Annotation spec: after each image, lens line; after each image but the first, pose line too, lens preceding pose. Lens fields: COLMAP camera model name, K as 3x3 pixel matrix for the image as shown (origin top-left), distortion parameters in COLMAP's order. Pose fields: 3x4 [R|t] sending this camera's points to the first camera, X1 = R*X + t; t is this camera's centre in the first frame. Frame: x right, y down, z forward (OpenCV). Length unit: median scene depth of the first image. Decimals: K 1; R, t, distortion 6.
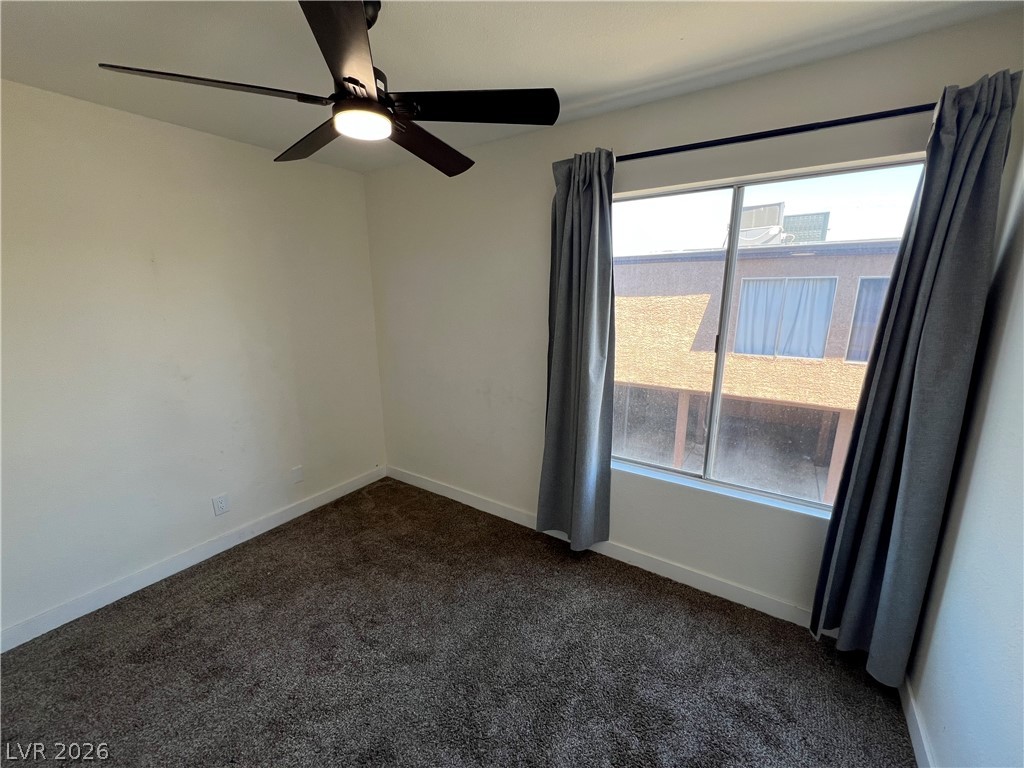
lens RADIAL K [[408.1, 0, 511.4], [0, 408.1, 387.1], [0, 0, 1]] dist [-0.001281, 0.000274]
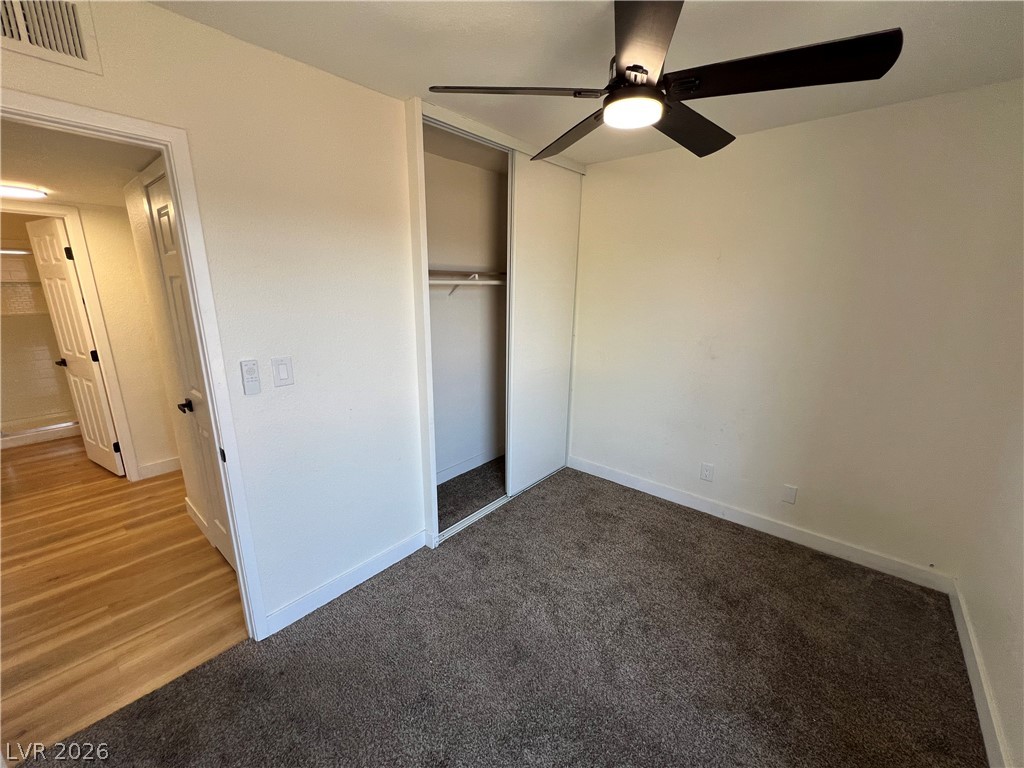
lens RADIAL K [[408.1, 0, 511.4], [0, 408.1, 387.1], [0, 0, 1]] dist [-0.001281, 0.000274]
pose [[-0.112577, 0.243650, -0.963307, 0.413218], [-0.238233, 0.934575, 0.264224, -0.111532], [0.964661, 0.259237, -0.047166, 0.505594]]
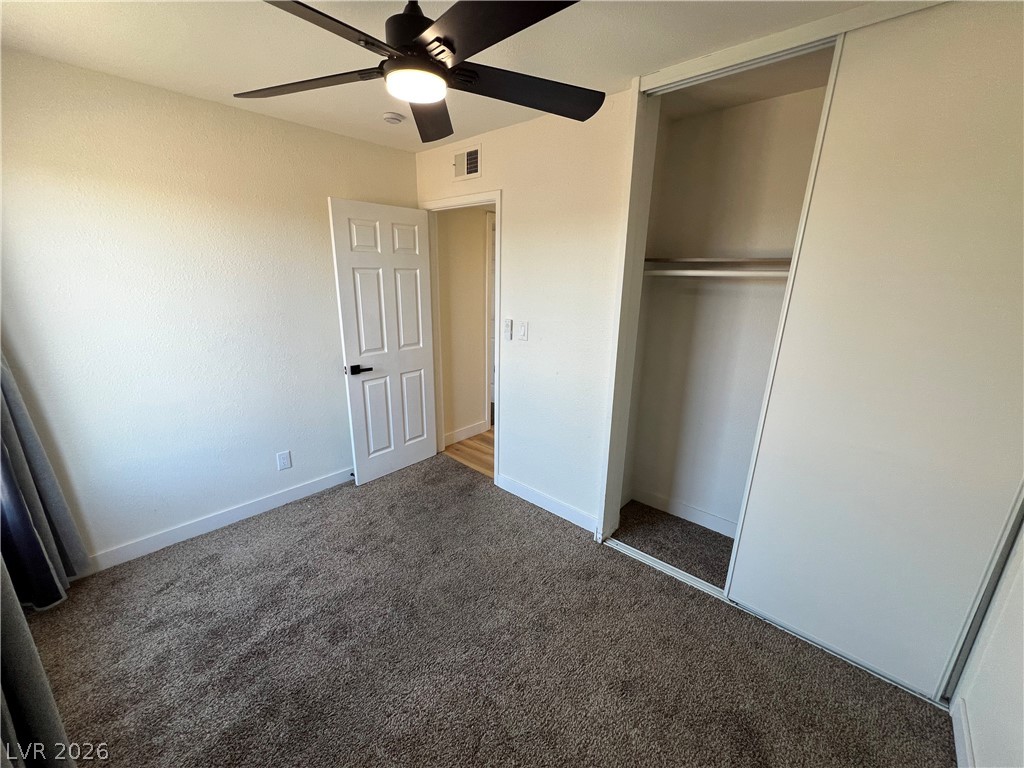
lens RADIAL K [[408.1, 0, 511.4], [0, 408.1, 387.1], [0, 0, 1]] dist [-0.001281, 0.000274]
pose [[-0.989097, -0.053301, 0.137284, -0.392295], [0.019476, 0.876674, 0.480691, -0.252590], [-0.145974, 0.478123, -0.866077, 1.125975]]
